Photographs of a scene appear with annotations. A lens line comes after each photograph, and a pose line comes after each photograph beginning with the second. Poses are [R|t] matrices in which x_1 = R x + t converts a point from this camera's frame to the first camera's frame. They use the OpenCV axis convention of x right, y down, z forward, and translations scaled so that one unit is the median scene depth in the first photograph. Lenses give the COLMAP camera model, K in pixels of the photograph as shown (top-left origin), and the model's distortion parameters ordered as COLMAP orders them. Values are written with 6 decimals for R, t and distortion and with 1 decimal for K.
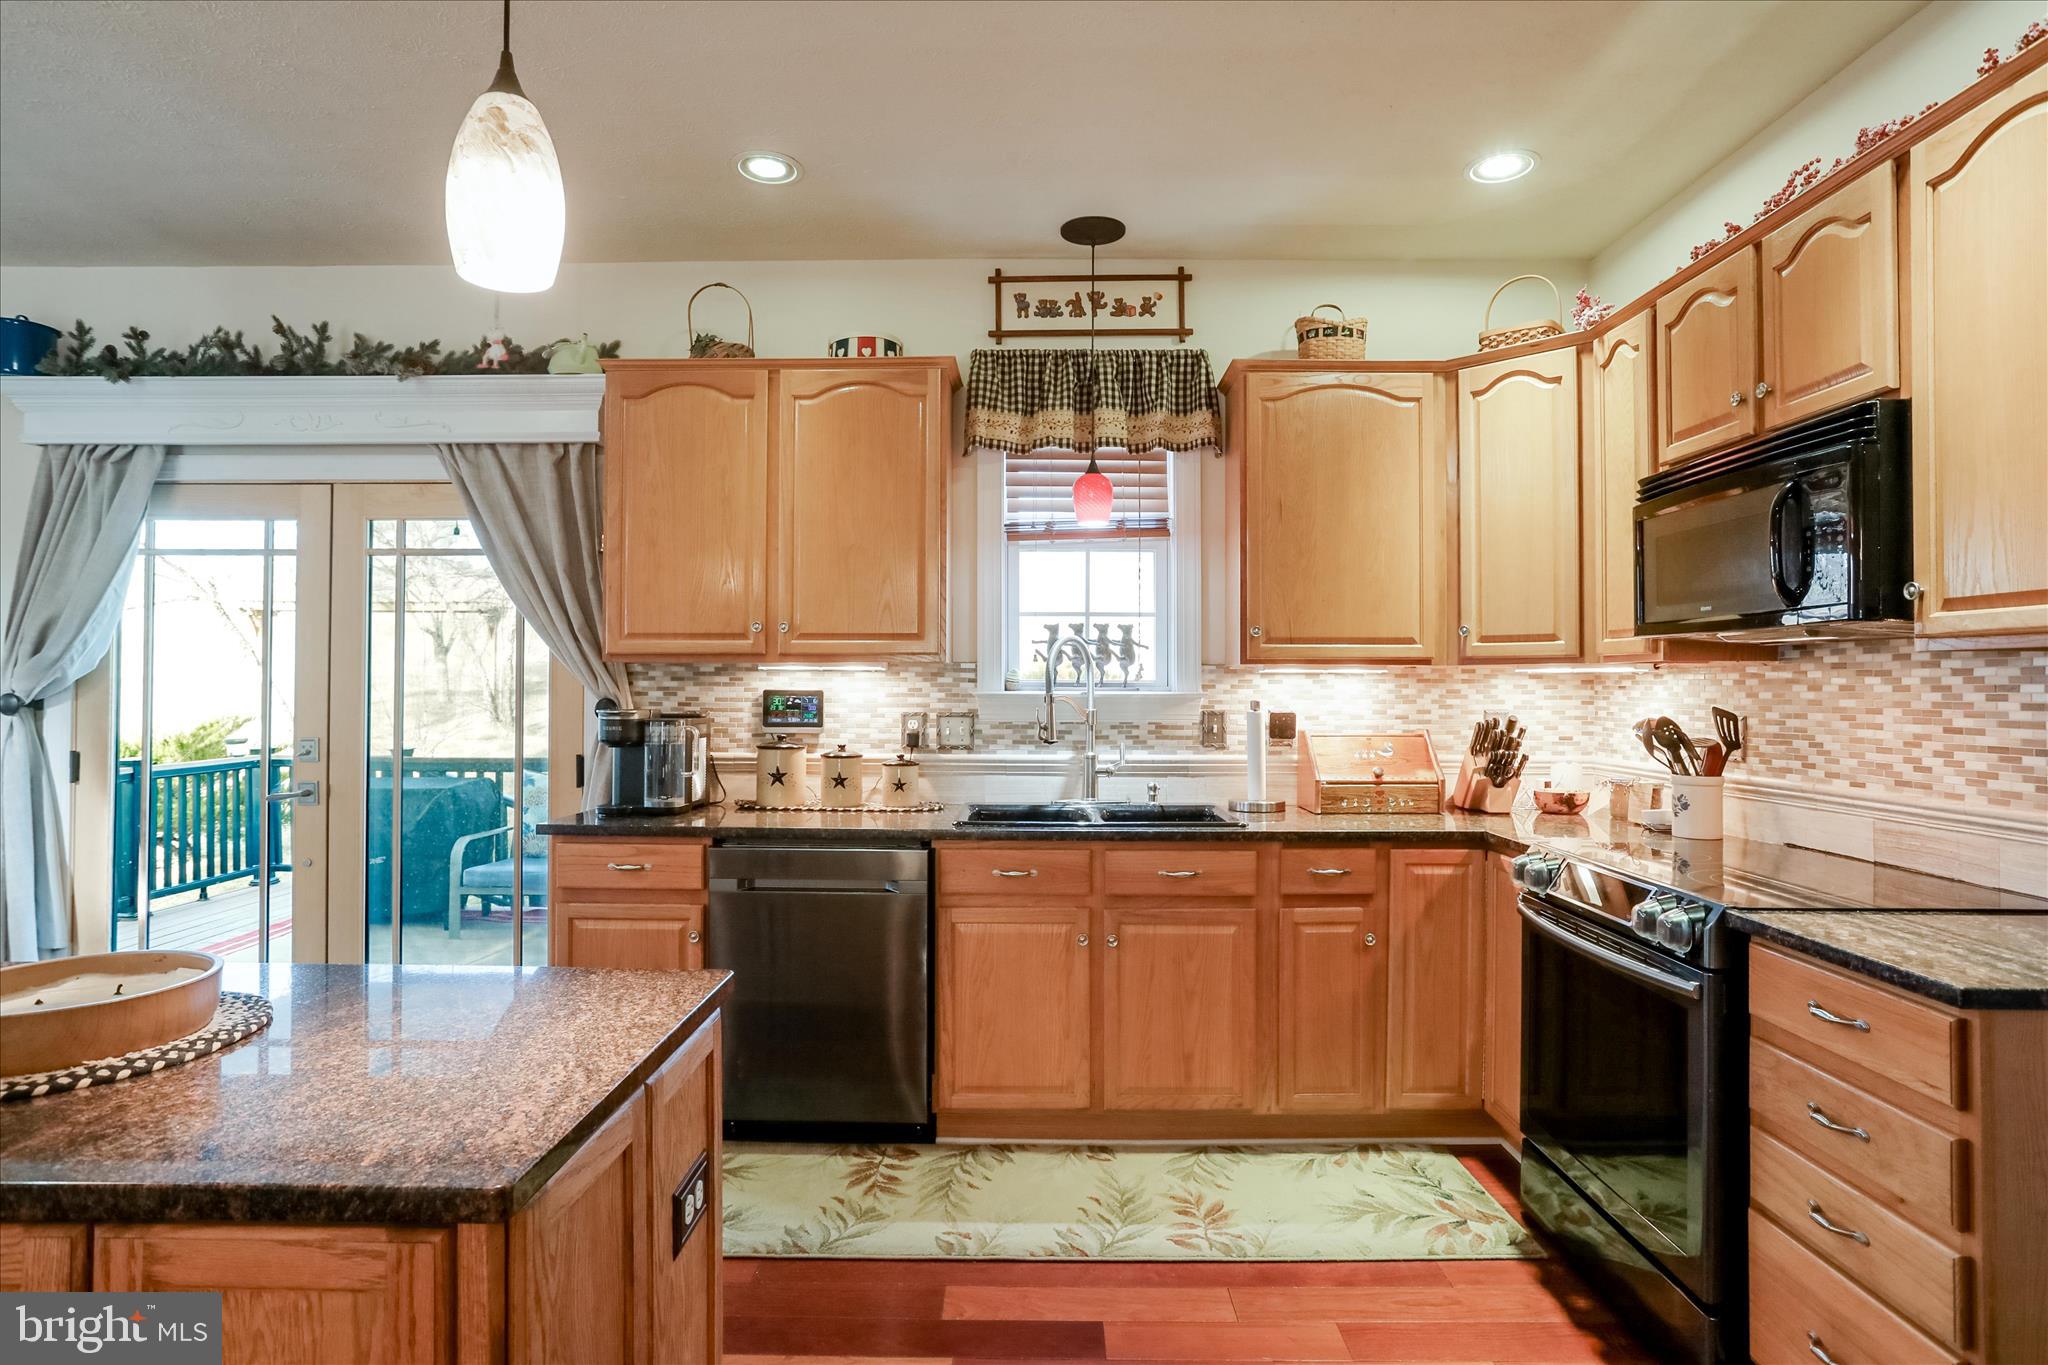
lens RADIAL K [[1086.2, 0, 1026.4], [0, 1086.2, 666.2], [0, 0, 1]] dist [-0.054258, 0.034137]
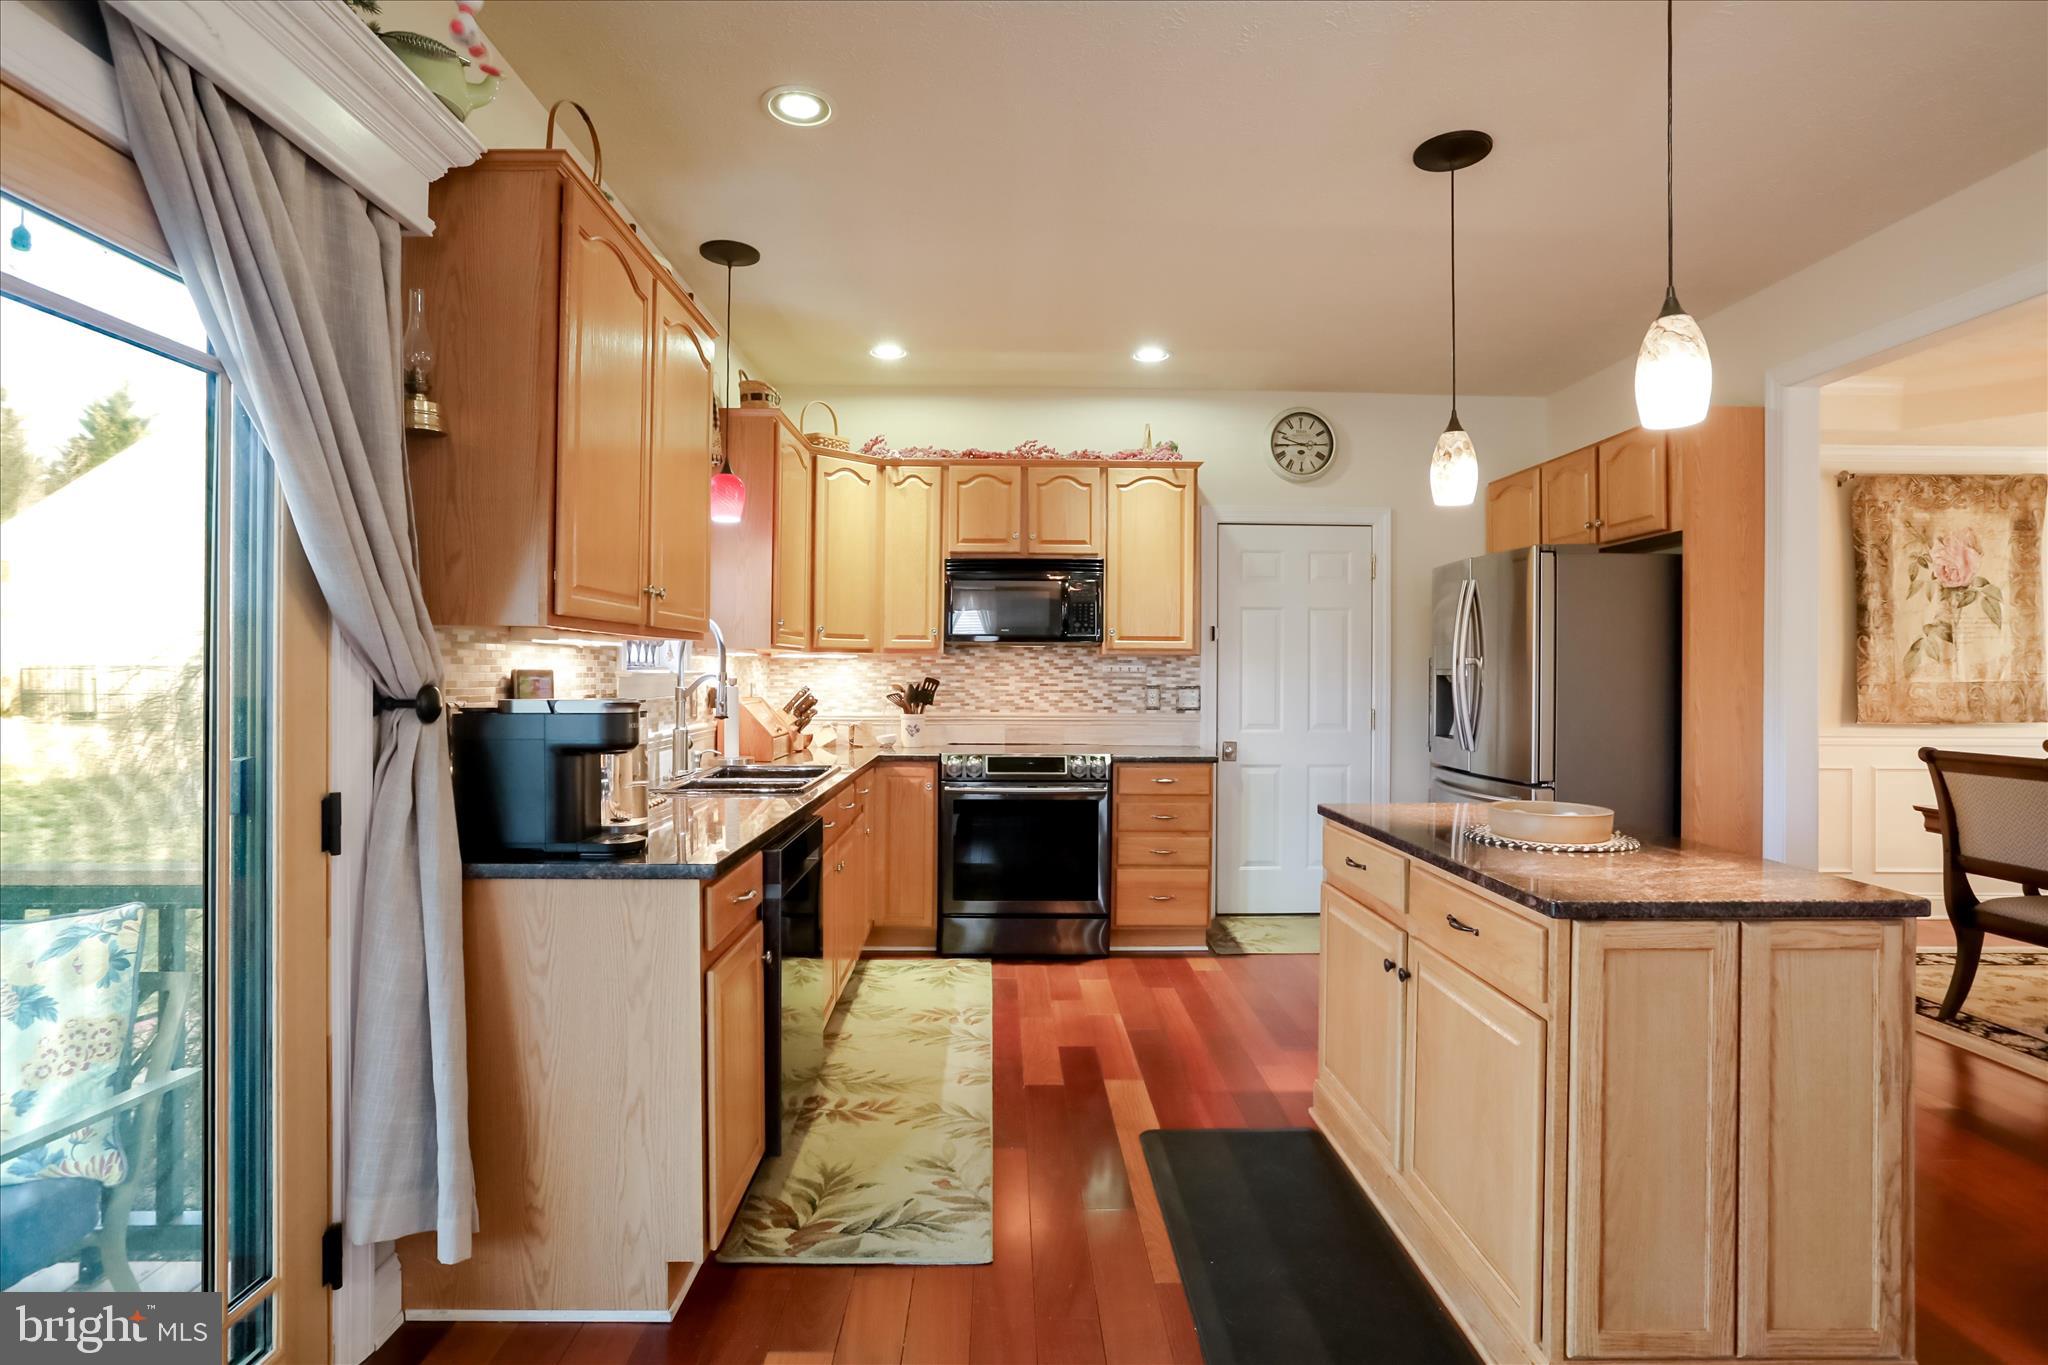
lens RADIAL K [[1019.7, 0, 1021.7], [0, 1019.7, 664.8], [0, 0, 1]] dist [-0.068138, 0.039737]
pose [[-0.033822, 0.002942, 0.999424, -1.037880], [-0.021699, 0.999758, -0.003677, 0.016180], [-0.999192, -0.021811, -0.033750, 0.772534]]
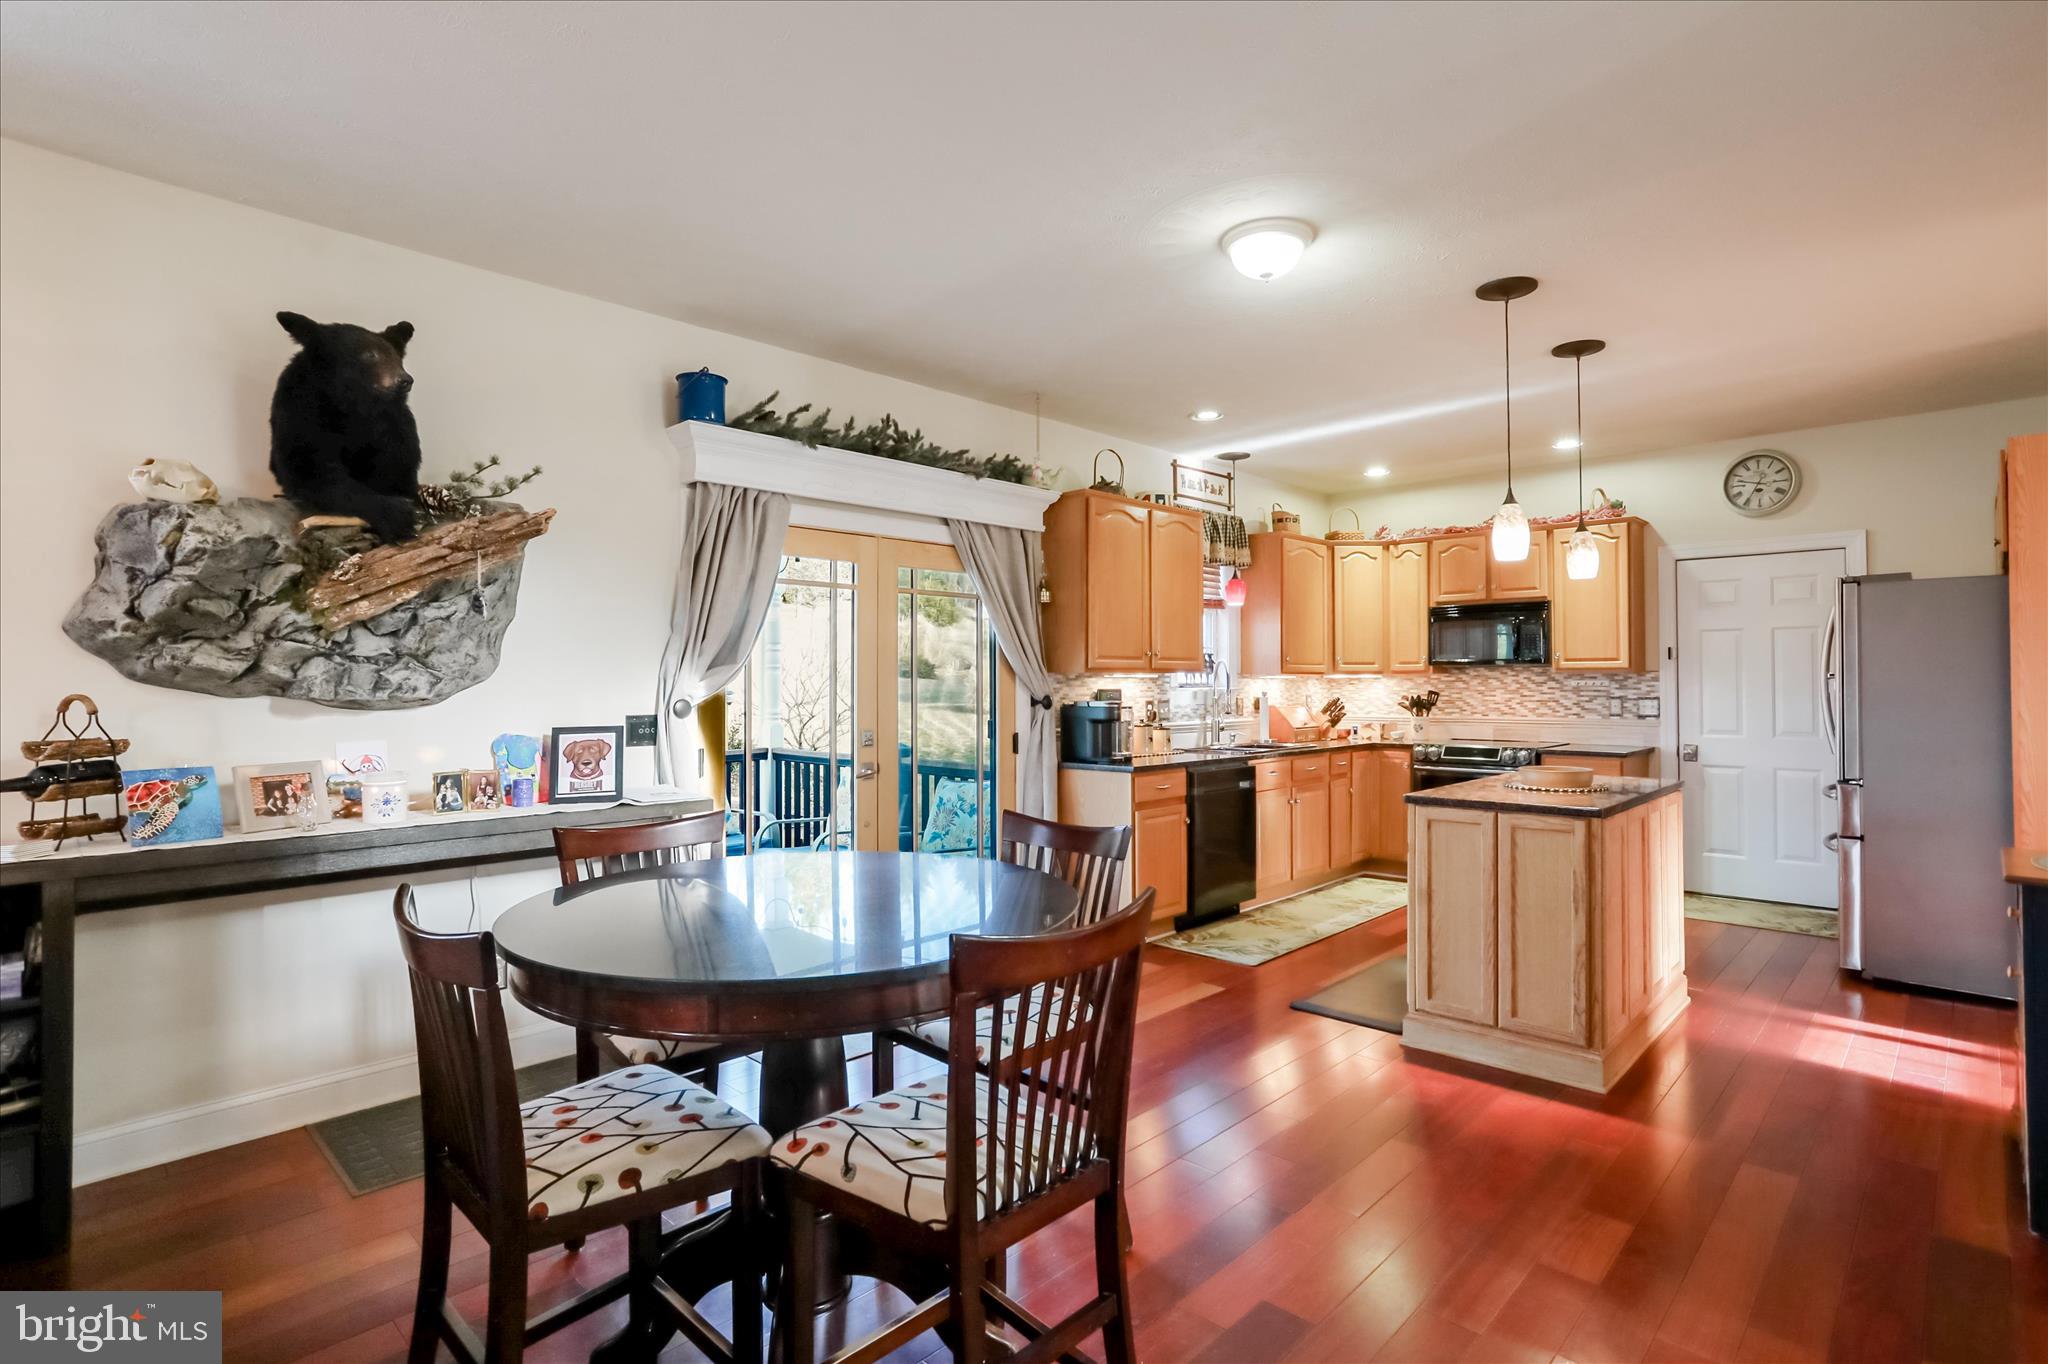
lens RADIAL K [[1019.7, 0, 1021.7], [0, 1019.7, 664.3], [0, 0, 1]] dist [-0.068138, 0.039737]
pose [[0.685881, 0.007020, 0.727680, -1.664389], [-0.006140, 0.999974, -0.003859, -0.010518], [-0.727688, -0.001821, 0.685906, 0.001019]]
